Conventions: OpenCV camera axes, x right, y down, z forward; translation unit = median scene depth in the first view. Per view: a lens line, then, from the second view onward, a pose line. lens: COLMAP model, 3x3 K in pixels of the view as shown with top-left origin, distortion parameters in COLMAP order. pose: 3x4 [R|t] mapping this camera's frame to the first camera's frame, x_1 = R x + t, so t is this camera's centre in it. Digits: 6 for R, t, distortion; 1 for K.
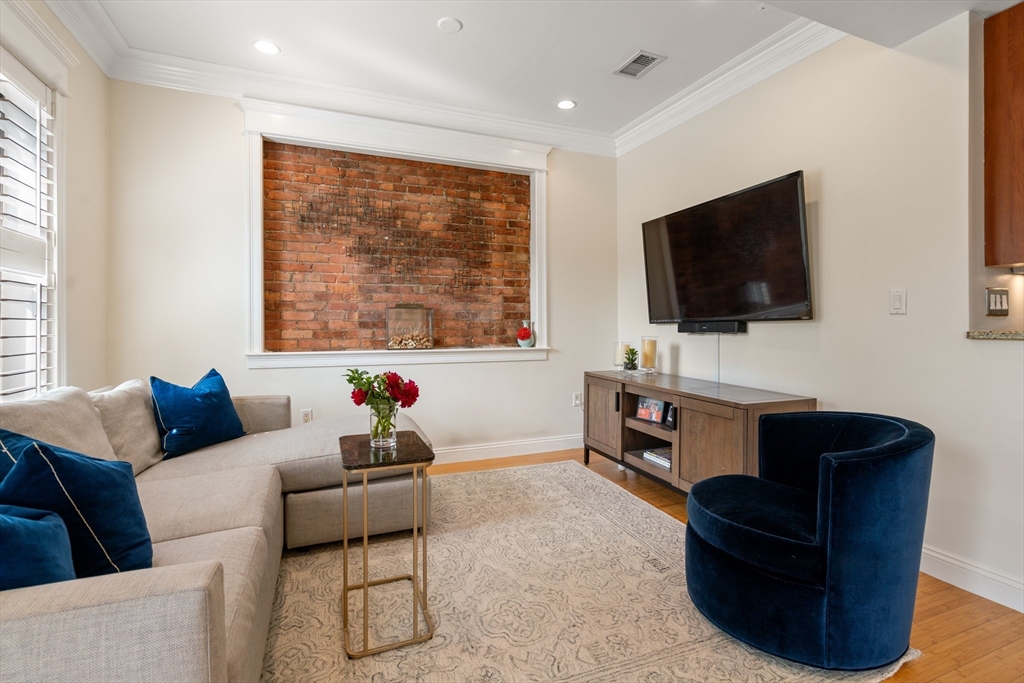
lens RADIAL K [[476.4, 0, 516.8], [0, 476.4, 327.6], [0, 0, 1]] dist [-0.011602, 0.004752]
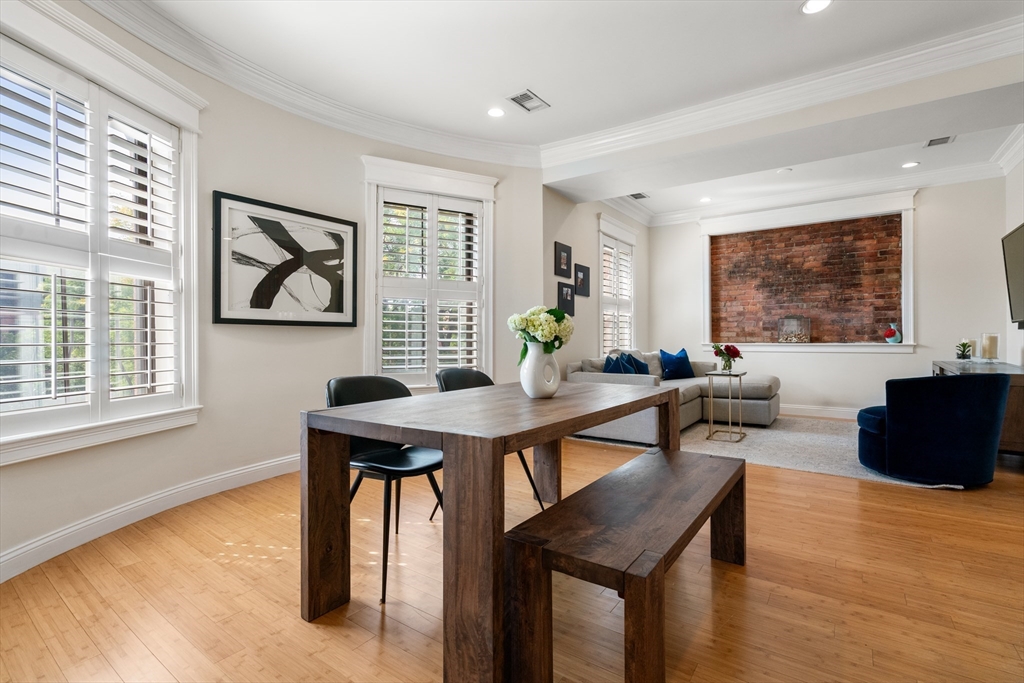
lens RADIAL K [[476.4, 0, 511.6], [0, 476.4, 339.5], [0, 0, 1]] dist [-0.011602, 0.004752]
pose [[0.524657, -0.001178, -0.851313, 0.692730], [0.000754, 0.999999, -0.000919, 0.035416], [0.851313, -0.000160, 0.524658, -0.721671]]
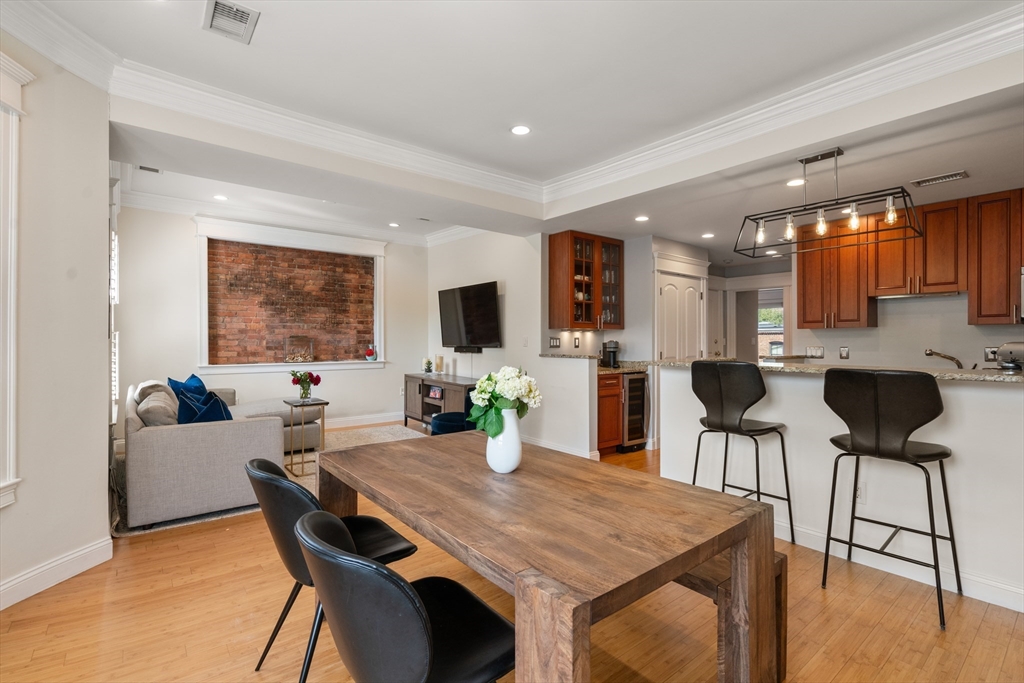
lens RADIAL K [[476.4, 0, 516.9], [0, 476.4, 343.5], [0, 0, 1]] dist [-0.011602, 0.004752]
pose [[0.957702, 0.002457, 0.287753, 0.033653], [-0.004746, 0.999962, 0.007256, -0.039721], [-0.287724, -0.008314, 0.957677, -0.891659]]
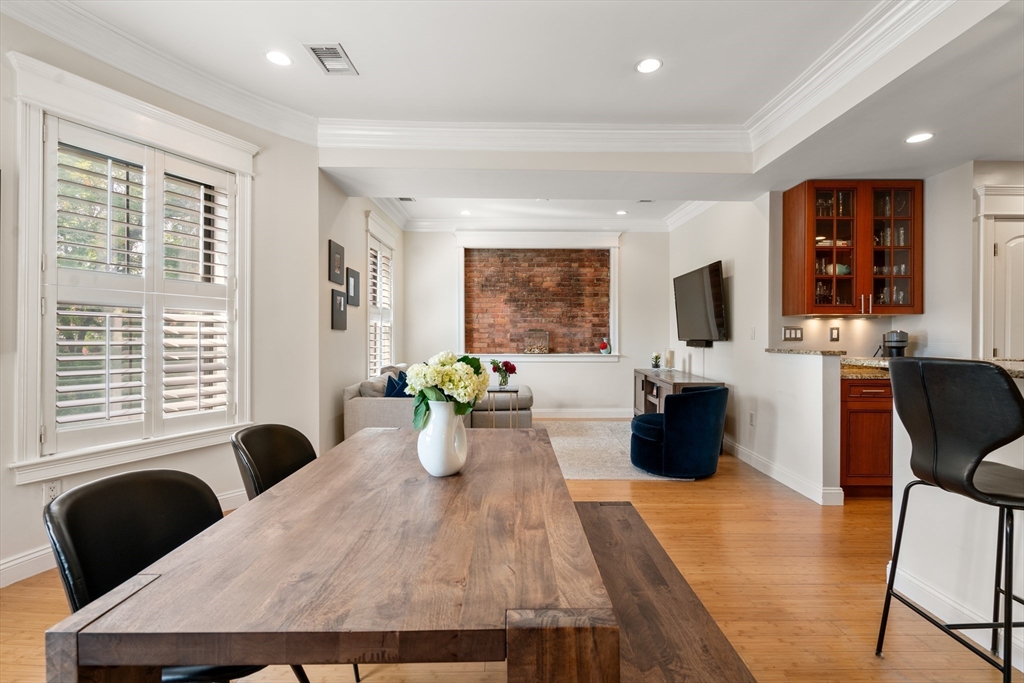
lens RADIAL K [[476.4, 0, 519.3], [0, 476.4, 337.2], [0, 0, 1]] dist [-0.011602, 0.004752]
pose [[0.928519, 0.004284, -0.371260, 0.418612], [-0.003697, 0.999991, 0.002293, -0.023525], [0.371267, -0.000757, 0.928526, -0.765326]]
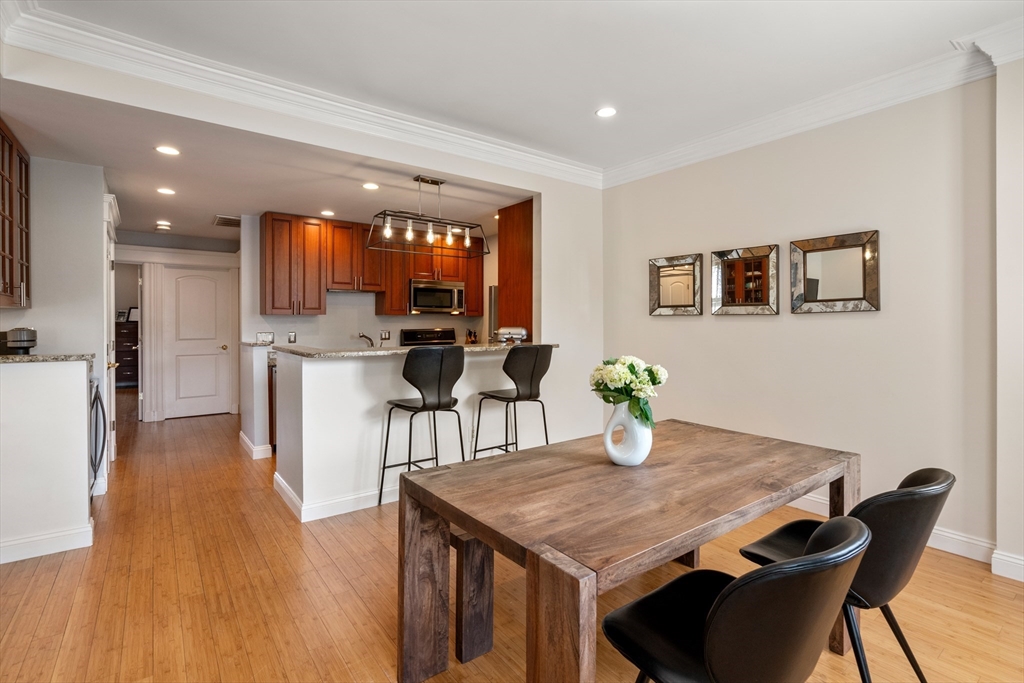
lens RADIAL K [[476.4, 0, 510.7], [0, 476.4, 325.3], [0, 0, 1]] dist [-0.011602, 0.004752]
pose [[-0.246274, 0.001692, 0.969199, -0.305478], [0.001879, 0.999997, -0.001268, -0.042873], [-0.969198, 0.001509, -0.246276, -0.103947]]
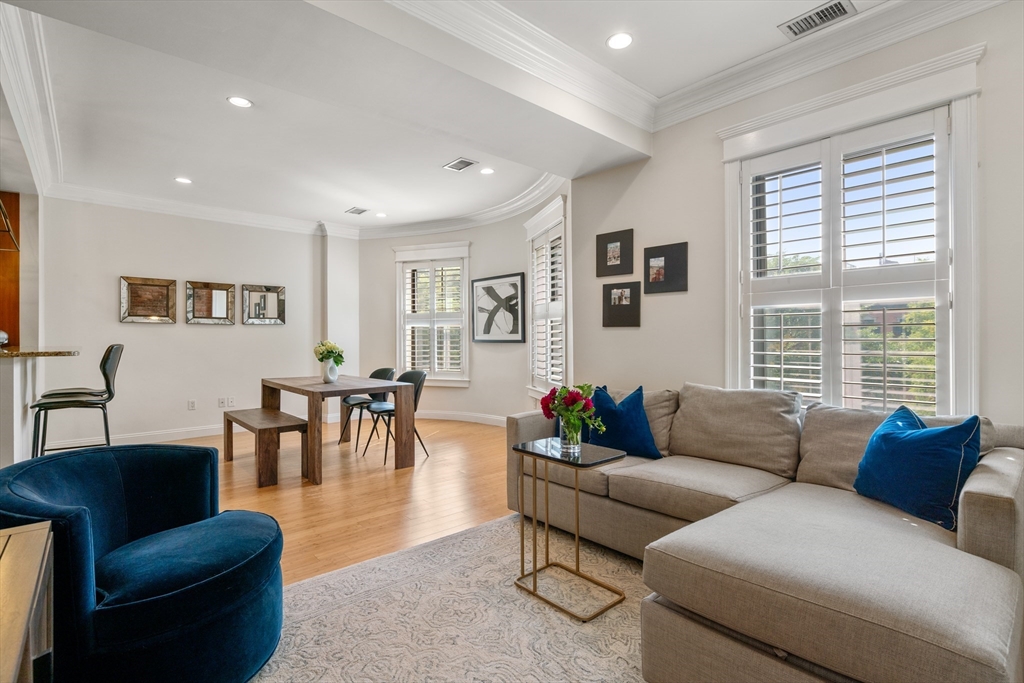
lens RADIAL K [[476.4, 0, 514.6], [0, 476.4, 335.7], [0, 0, 1]] dist [-0.011602, 0.004752]
pose [[-0.944710, 0.004470, -0.327877, 0.121844], [0.004833, 0.999988, -0.000294, -0.019686], [0.327872, -0.001862, -0.944720, 1.080729]]
